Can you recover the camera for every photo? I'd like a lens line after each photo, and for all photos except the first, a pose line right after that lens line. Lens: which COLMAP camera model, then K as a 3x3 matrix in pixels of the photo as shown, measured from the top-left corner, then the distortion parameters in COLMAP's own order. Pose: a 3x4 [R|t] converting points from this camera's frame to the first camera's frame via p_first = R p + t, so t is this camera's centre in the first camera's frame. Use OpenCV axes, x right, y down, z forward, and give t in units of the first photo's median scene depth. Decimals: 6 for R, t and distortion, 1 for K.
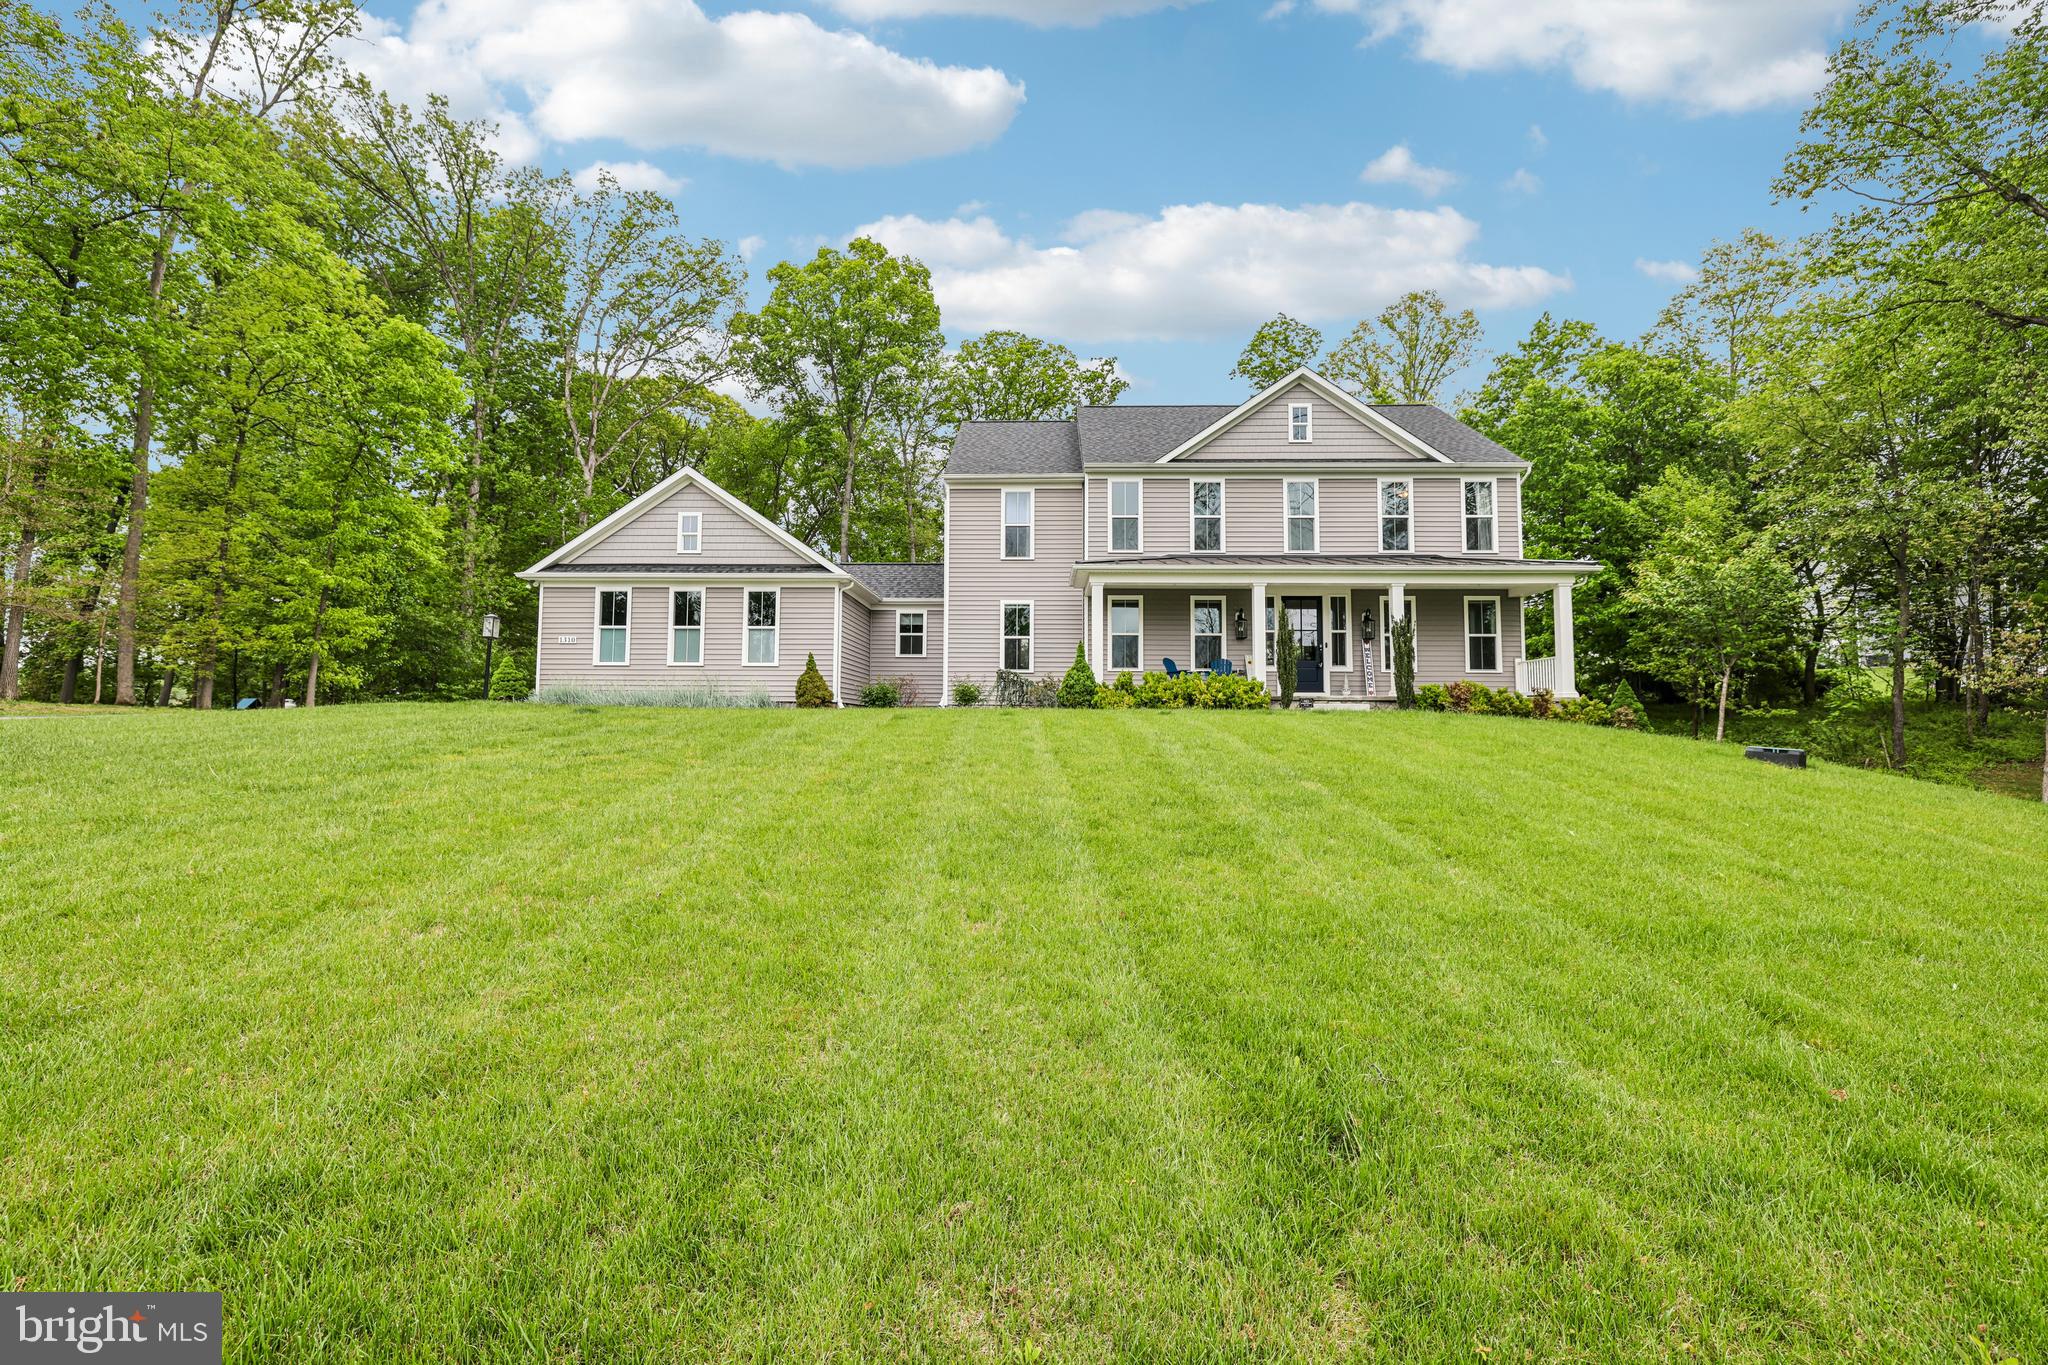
lens RADIAL K [[871.6, 0, 1023.5], [0, 871.6, 694.2], [0, 0, 1]] dist [0.001288, 0.000519]
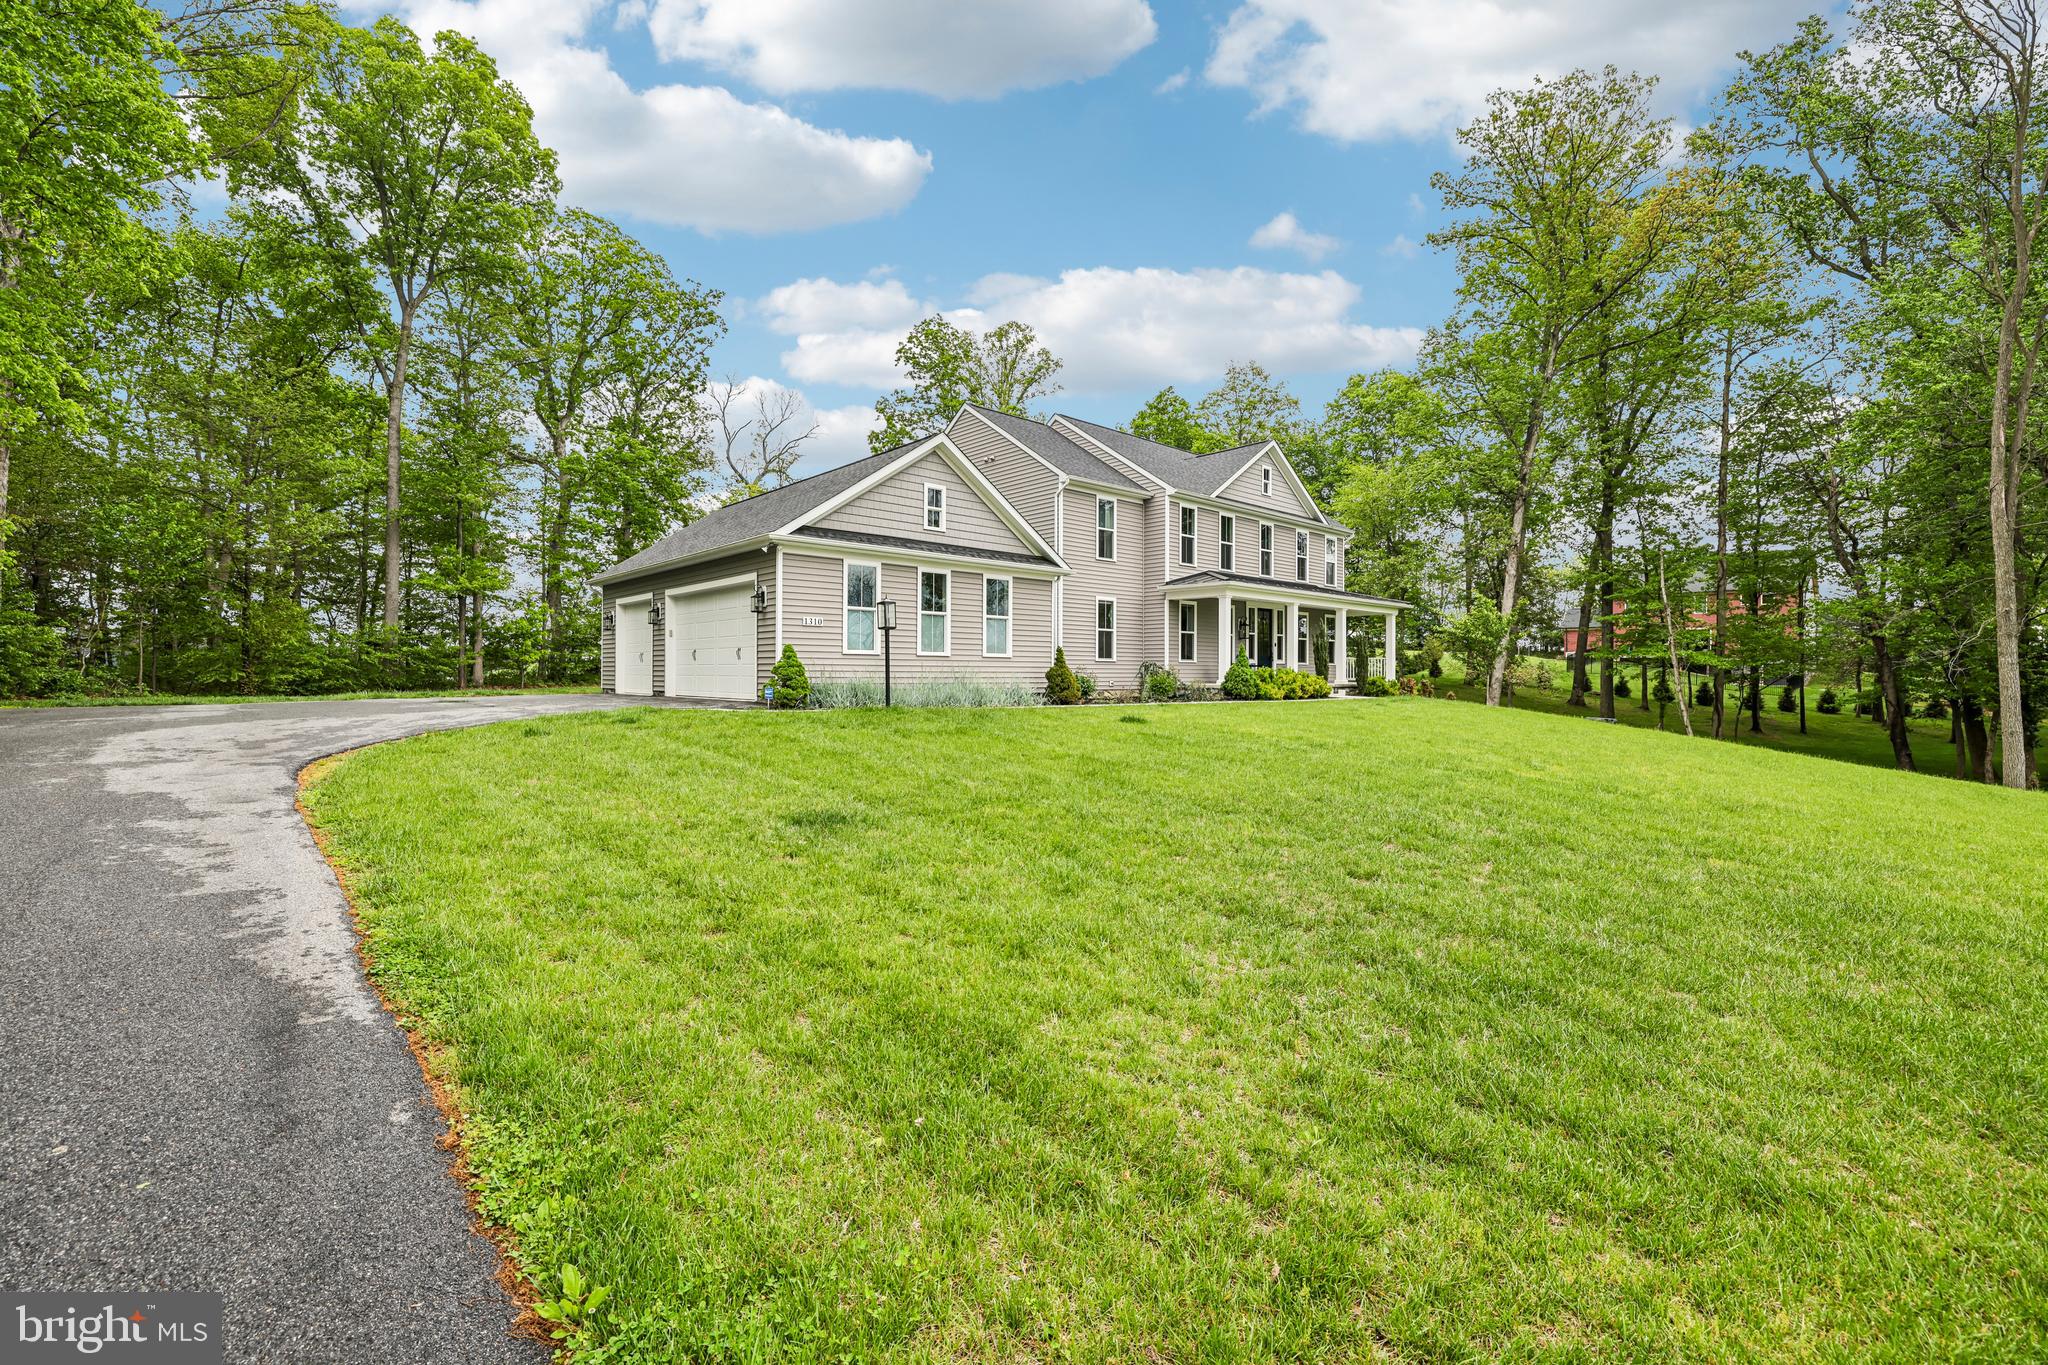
lens RADIAL K [[871.6, 0, 1027.9], [0, 871.6, 683.9], [0, 0, 1]] dist [0.001288, 0.000519]
pose [[0.717978, -0.011553, 0.695970, -0.941683], [-0.017561, 0.999243, 0.034704, -0.036286], [-0.695845, -0.037139, 0.717232, 0.281977]]
